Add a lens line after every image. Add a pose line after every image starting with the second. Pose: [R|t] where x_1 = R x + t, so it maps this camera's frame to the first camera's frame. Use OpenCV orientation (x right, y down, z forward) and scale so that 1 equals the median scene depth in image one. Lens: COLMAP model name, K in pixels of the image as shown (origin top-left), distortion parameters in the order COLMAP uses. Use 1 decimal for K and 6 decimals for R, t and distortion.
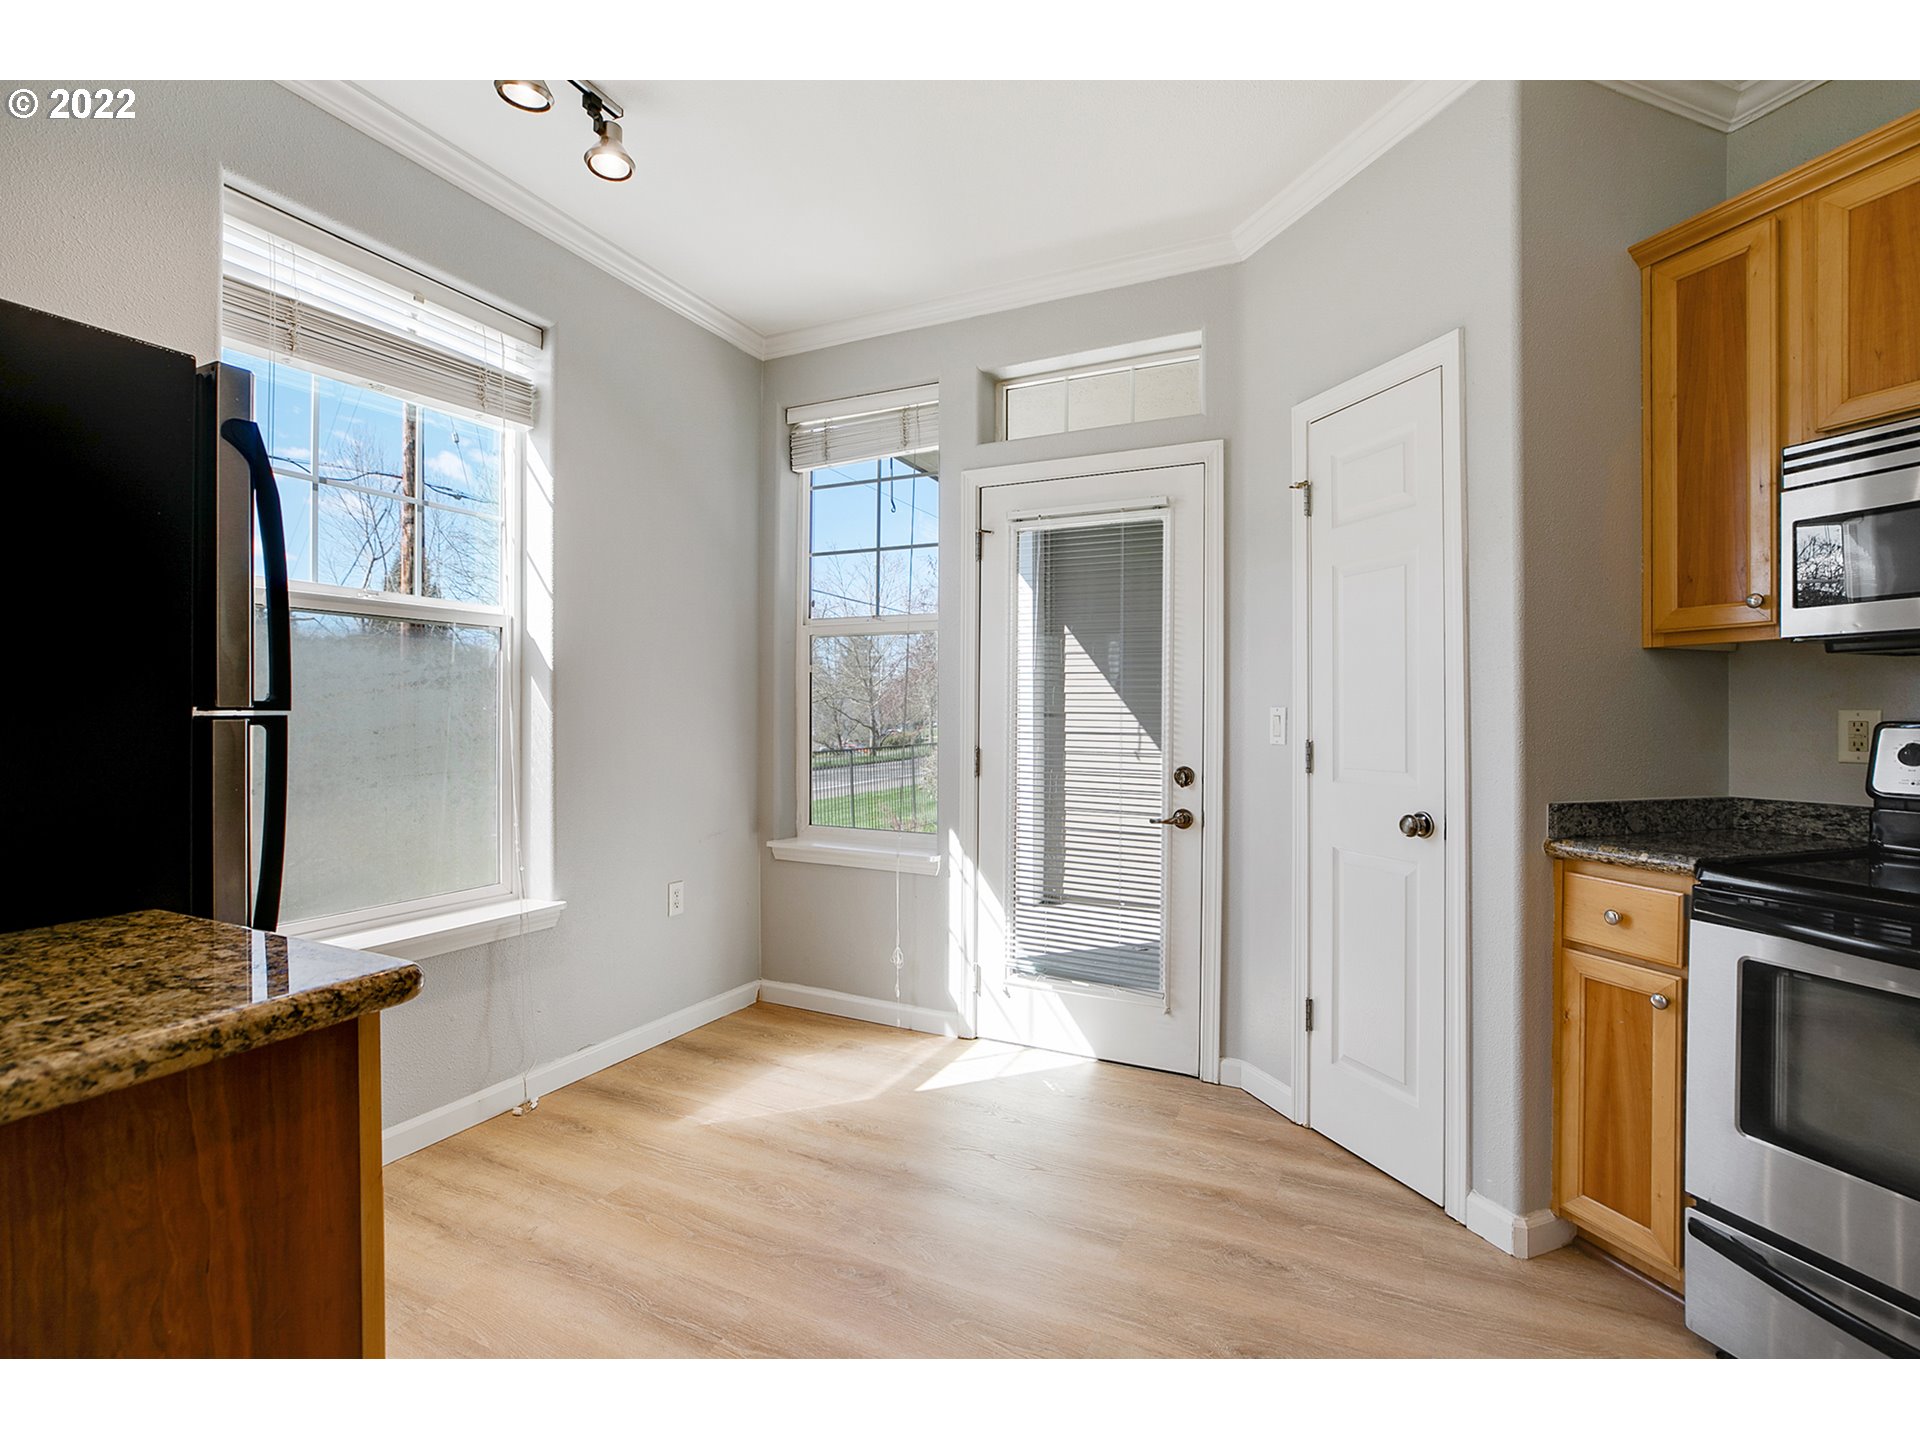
lens RADIAL K [[889.5, 0, 958.0], [0, 889.5, 710.2], [0, 0, 1]] dist [-0.031645, 0.013609]
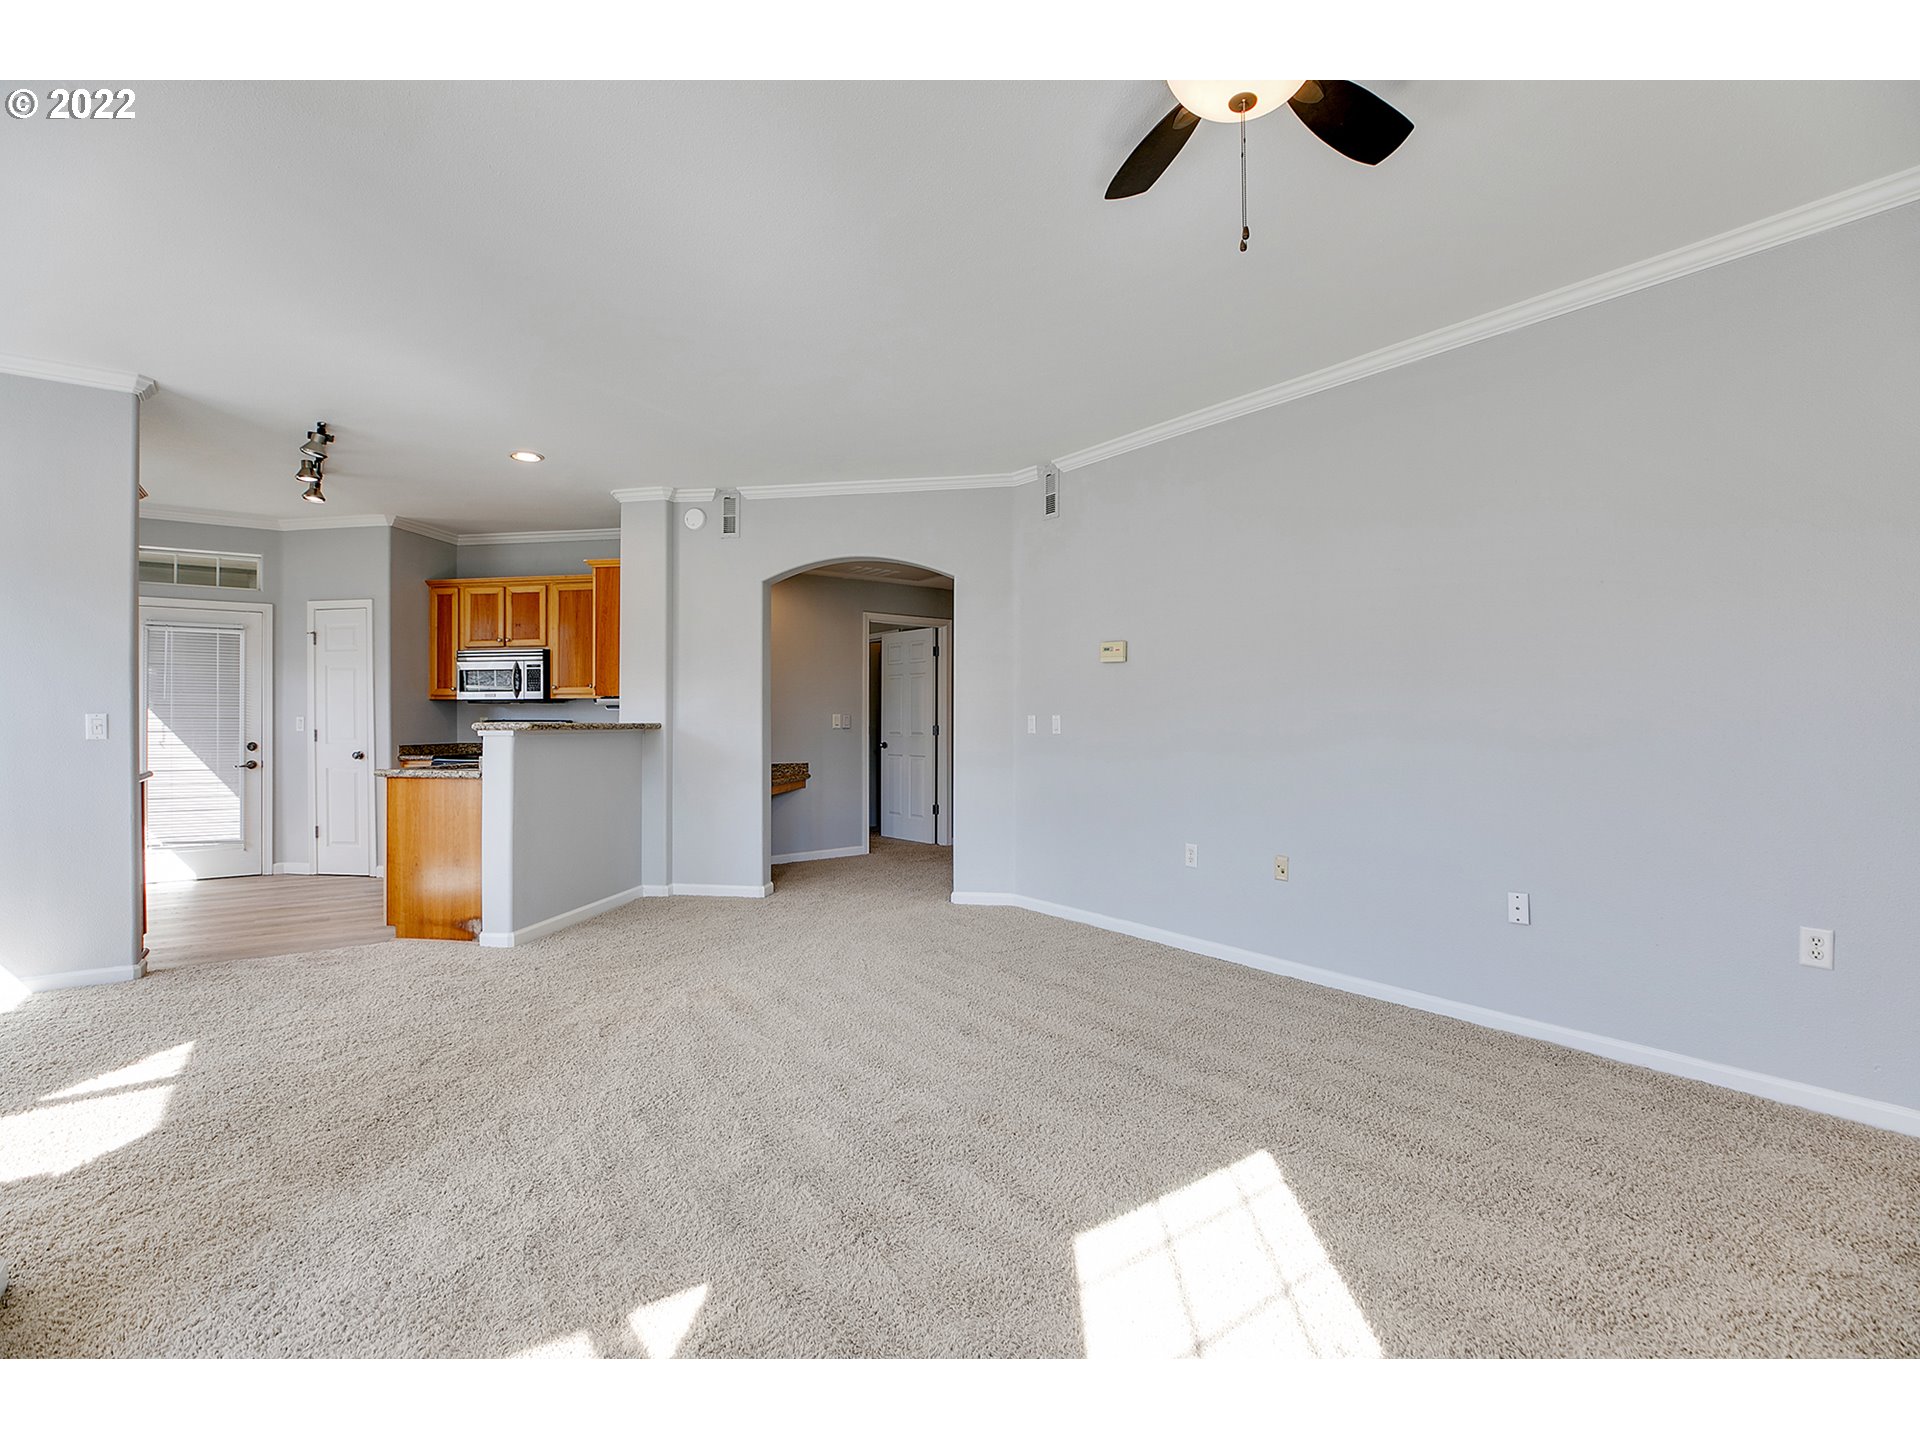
lens RADIAL K [[873.4, 0, 956.1], [0, 873.4, 716.2], [0, 0, 1]] dist [-0.042273, 0.012363]
pose [[0.469338, -0.007054, 0.882990, -1.217938], [0.000282, 0.999969, 0.007838, -0.031167], [-0.883018, -0.003430, 0.469326, -2.394122]]
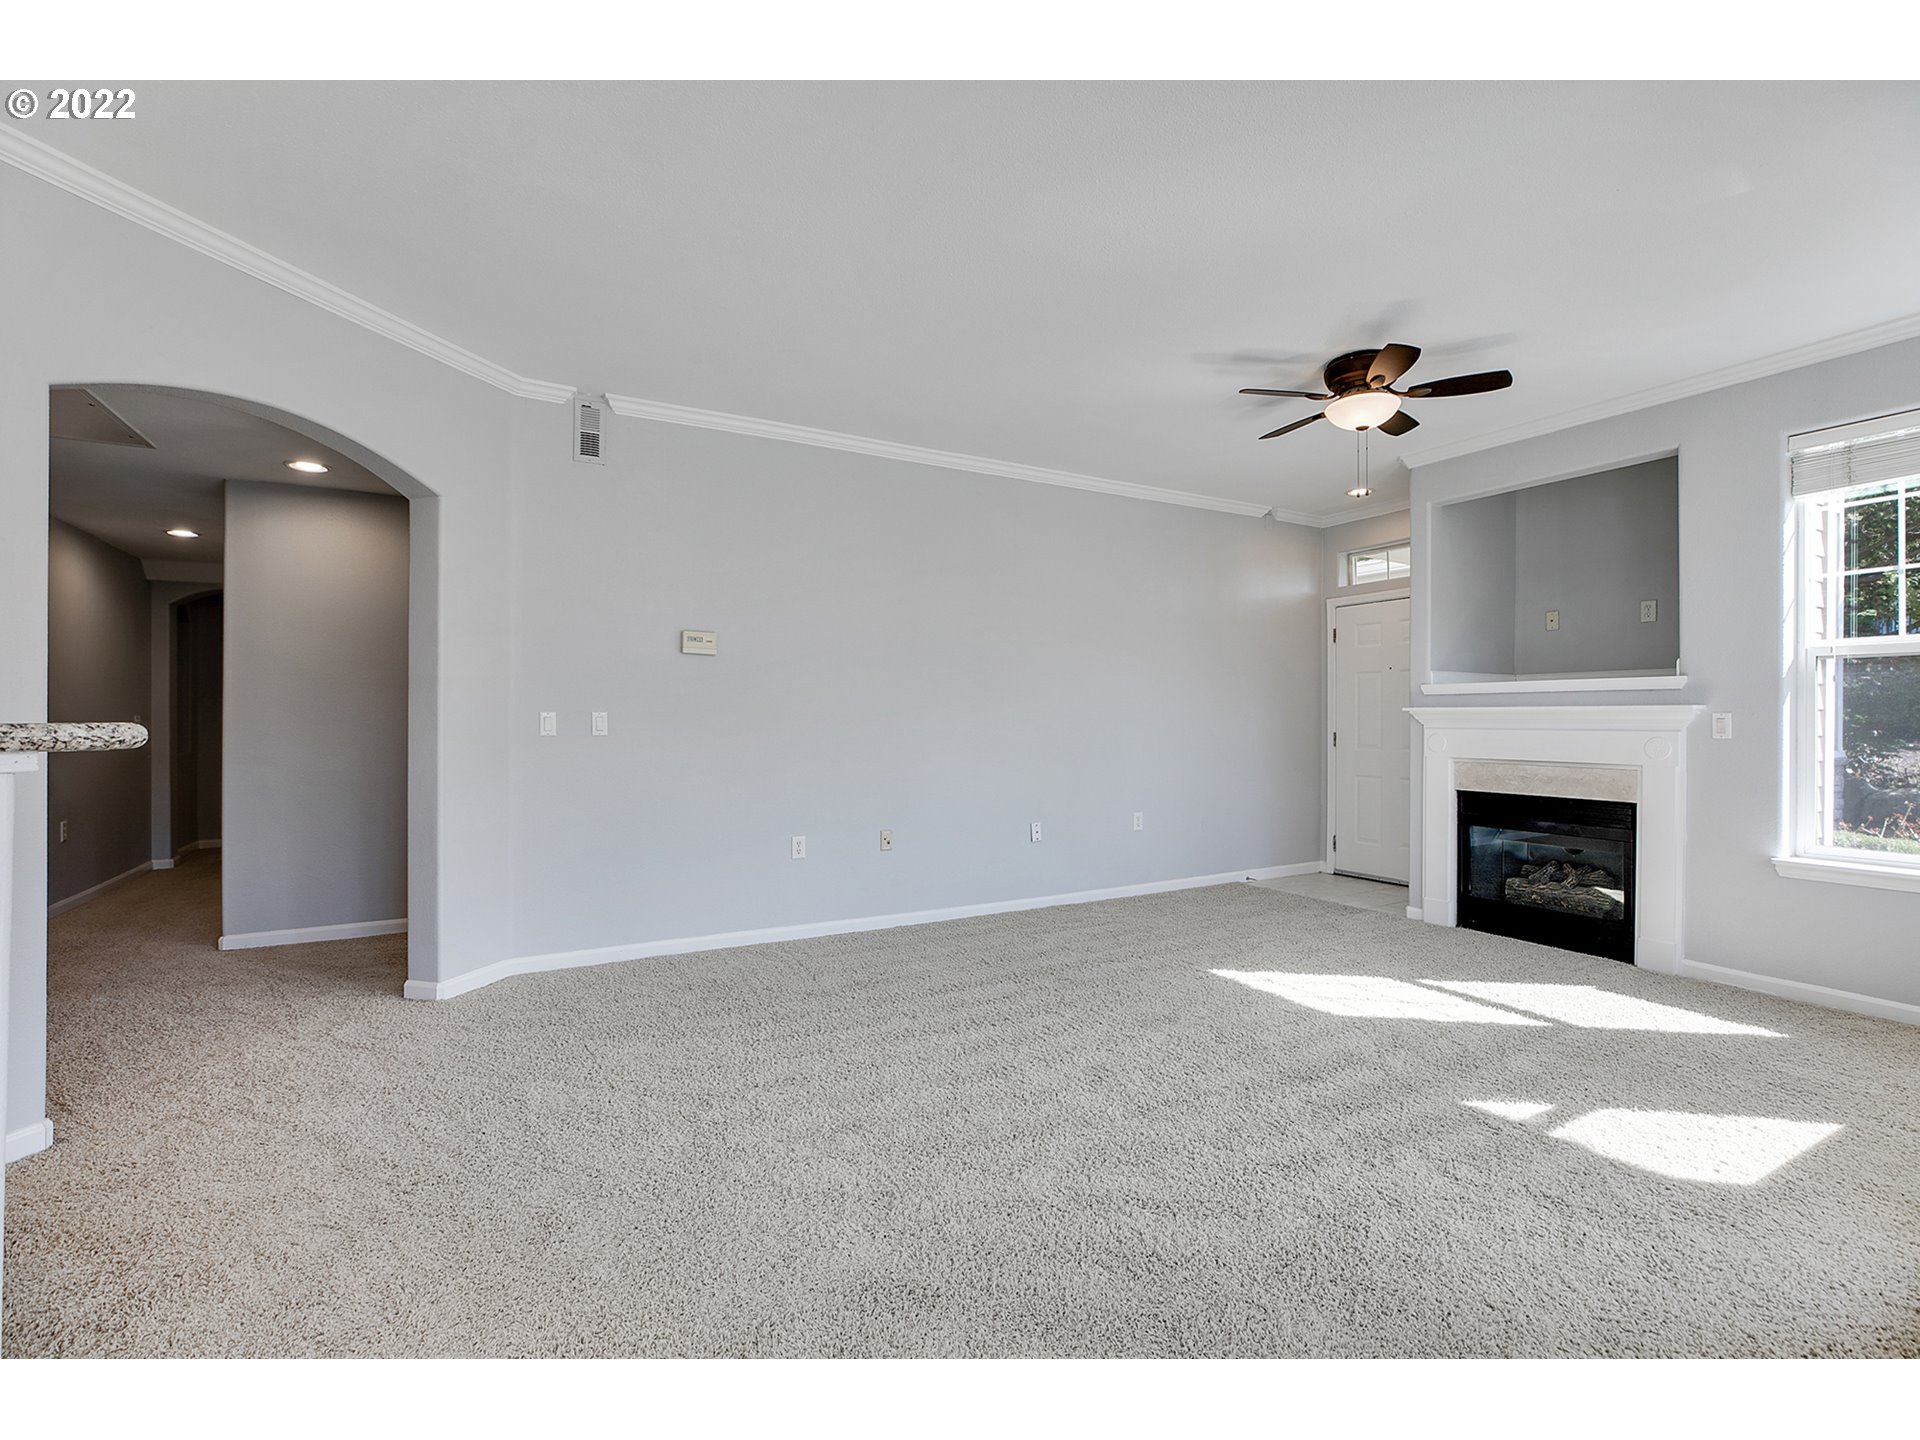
lens RADIAL K [[873.4, 0, 956.1], [0, 873.4, 716.2], [0, 0, 1]] dist [-0.042273, 0.012363]
pose [[-0.817143, -0.006753, 0.576395, -0.669670], [-0.009753, 0.999950, -0.002112, -0.006763], [-0.576352, -0.007347, -0.817169, -0.280412]]
